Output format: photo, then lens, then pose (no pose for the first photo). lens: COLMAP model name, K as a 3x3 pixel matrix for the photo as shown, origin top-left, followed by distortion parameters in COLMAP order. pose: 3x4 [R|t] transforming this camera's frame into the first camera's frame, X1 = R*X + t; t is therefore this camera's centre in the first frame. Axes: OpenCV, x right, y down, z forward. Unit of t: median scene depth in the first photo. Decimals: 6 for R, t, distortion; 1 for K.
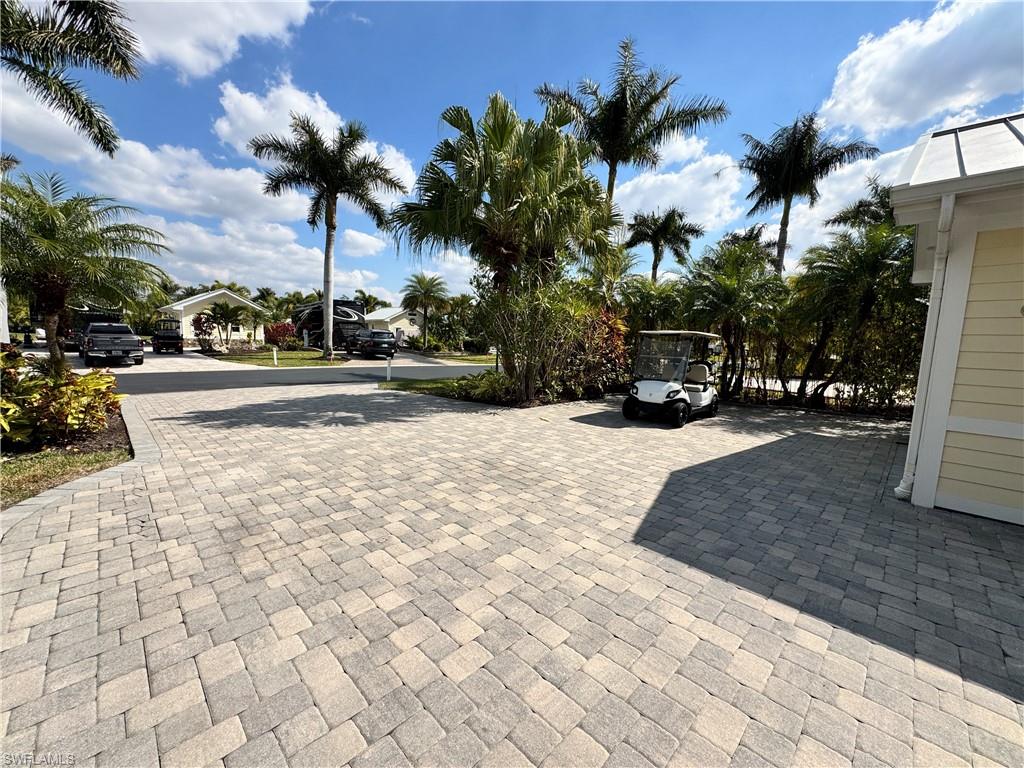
lens RADIAL K [[409.2, 0, 509.5], [0, 409.2, 384.1], [0, 0, 1]] dist [-0.001529, -0.000364]
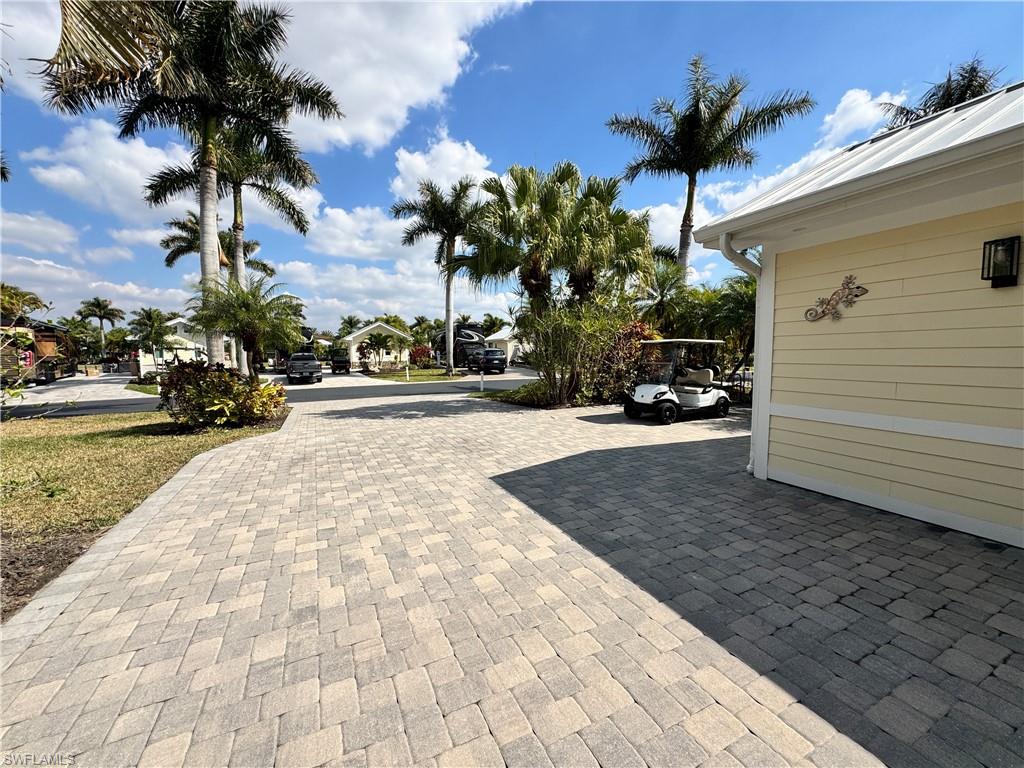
lens RADIAL K [[409.2, 0, 509.5], [0, 409.2, 384.1], [0, 0, 1]] dist [-0.001529, -0.000364]
pose [[0.942203, -0.018165, -0.334551, 0.179079], [0.006483, 0.999331, -0.036002, 0.014489], [0.334981, 0.031752, 0.941690, -0.098435]]
